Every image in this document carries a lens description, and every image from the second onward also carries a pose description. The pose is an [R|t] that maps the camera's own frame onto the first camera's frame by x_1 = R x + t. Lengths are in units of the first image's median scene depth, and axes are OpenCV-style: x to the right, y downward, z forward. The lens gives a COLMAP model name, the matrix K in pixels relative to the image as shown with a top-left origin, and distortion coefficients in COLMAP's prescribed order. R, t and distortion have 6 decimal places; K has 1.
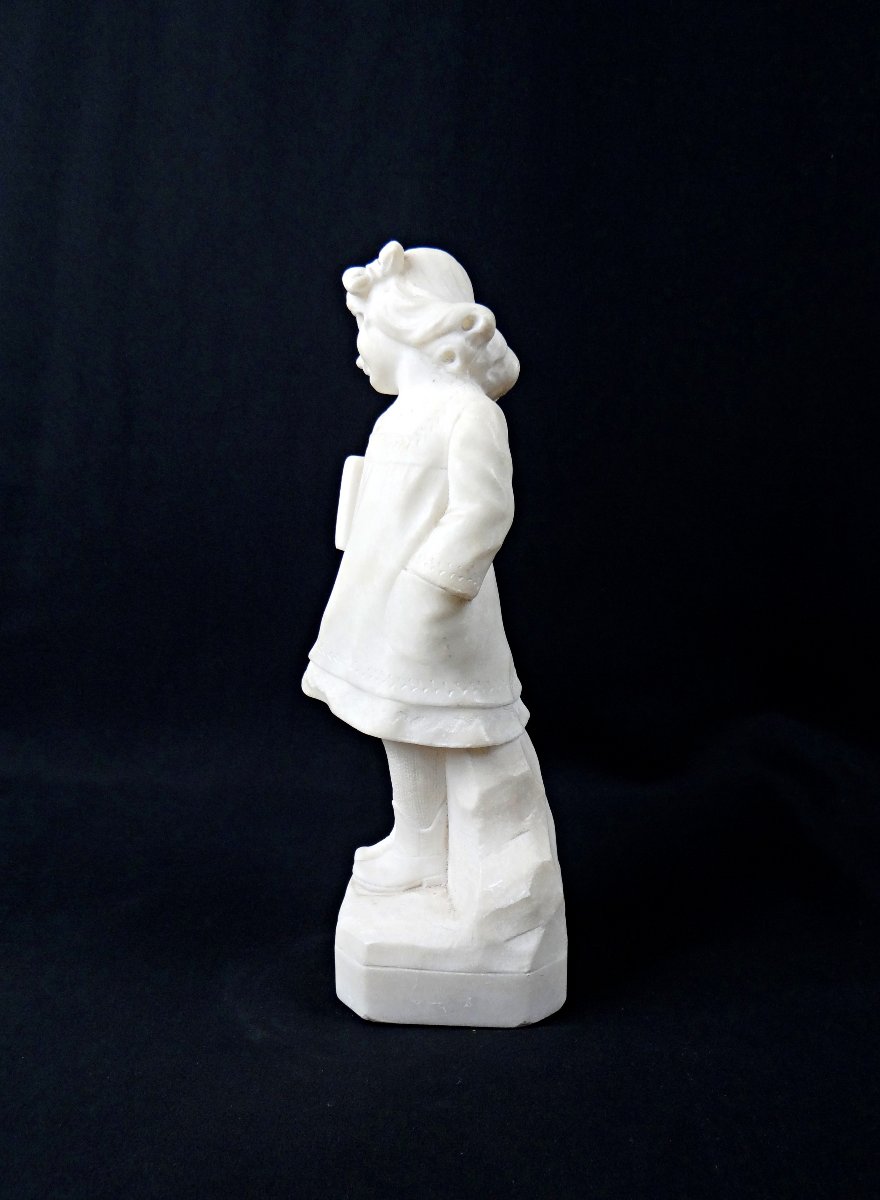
lens RADIAL K [[1003.7, 0, 439.7], [0, 1003.7, 602.2], [0, 0, 1]] dist [-0.007936, 0.015630]
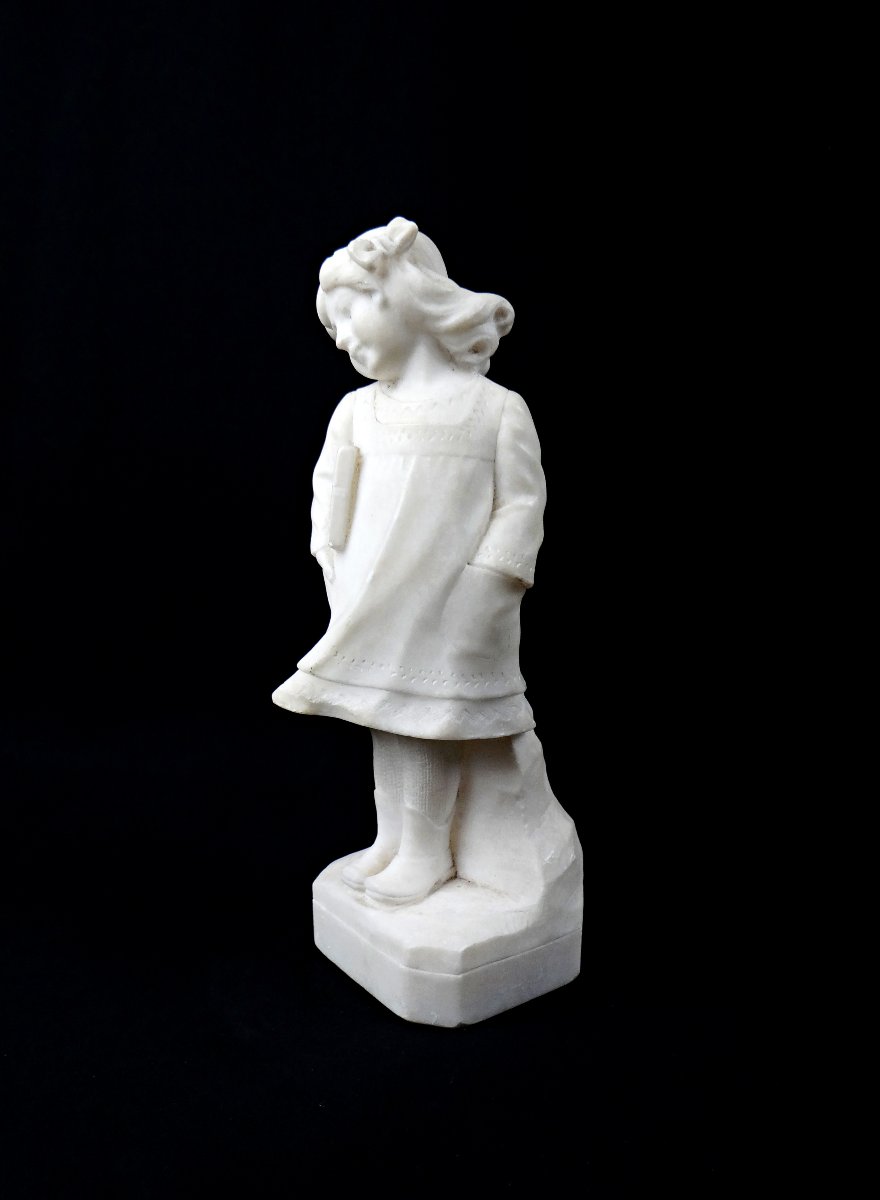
lens RADIAL K [[1003.7, 0, 440.6], [0, 1003.7, 608.0], [0, 0, 1]] dist [-0.007936, 0.015630]
pose [[0.767493, -0.106609, 0.632131, -0.672842], [0.085847, 0.994285, 0.063456, -0.054398], [-0.635283, 0.005564, 0.772259, 0.260023]]
